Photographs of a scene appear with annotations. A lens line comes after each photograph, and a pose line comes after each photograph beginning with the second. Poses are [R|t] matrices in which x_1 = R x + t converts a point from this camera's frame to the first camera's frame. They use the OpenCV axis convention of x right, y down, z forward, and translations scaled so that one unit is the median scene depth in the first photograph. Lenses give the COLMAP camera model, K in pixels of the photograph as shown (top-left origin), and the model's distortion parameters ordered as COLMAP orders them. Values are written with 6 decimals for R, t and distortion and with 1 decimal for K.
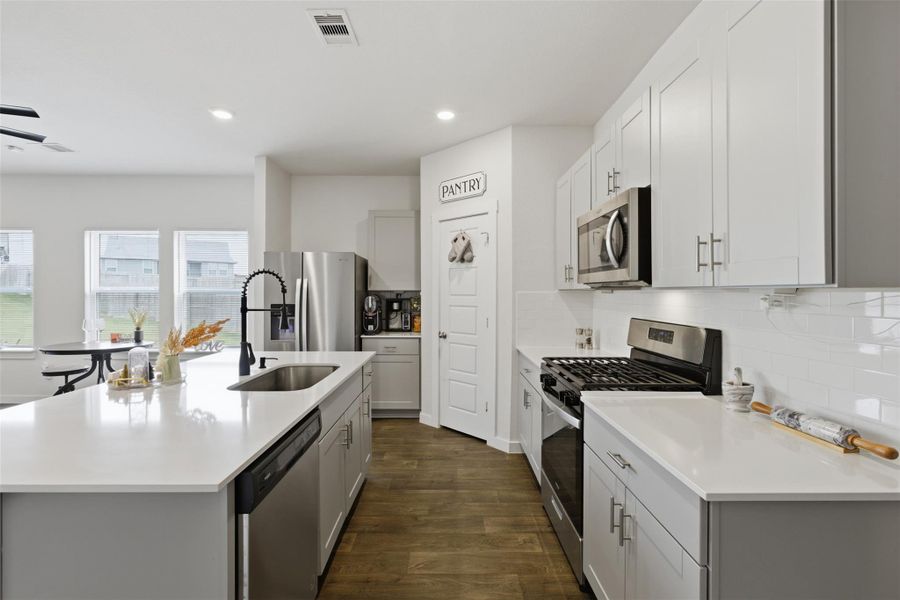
lens RADIAL K [[410.1, 0, 449.2], [0, 410.1, 296.4], [0, 0, 1]] dist [-0.004901, 0.003015]
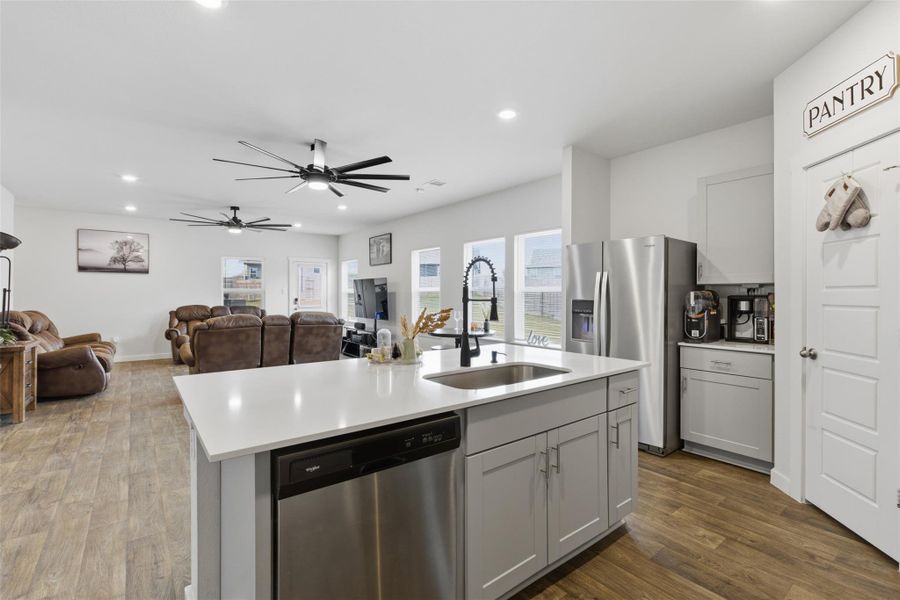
lens RADIAL K [[410.1, 0, 448.3], [0, 410.1, 296.4], [0, 0, 1]] dist [-0.004901, 0.003015]
pose [[0.610072, 0.002286, -0.792343, 0.143633], [-0.007741, 0.999965, -0.003075, 0.016266], [0.792308, 0.008010, 0.610068, 0.208976]]
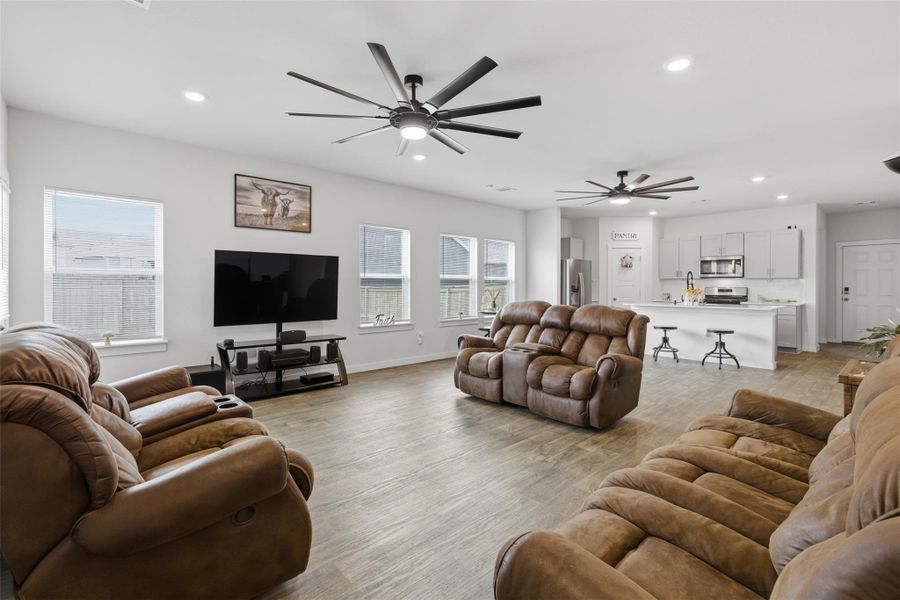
lens RADIAL K [[410.1, 0, 452.9], [0, 410.1, 286.6], [0, 0, 1]] dist [-0.004901, 0.003015]
pose [[0.733526, -0.004269, 0.679648, -2.282719], [0.006921, 0.999975, -0.001188, 0.023909], [-0.679626, 0.005576, 0.733538, -0.054067]]
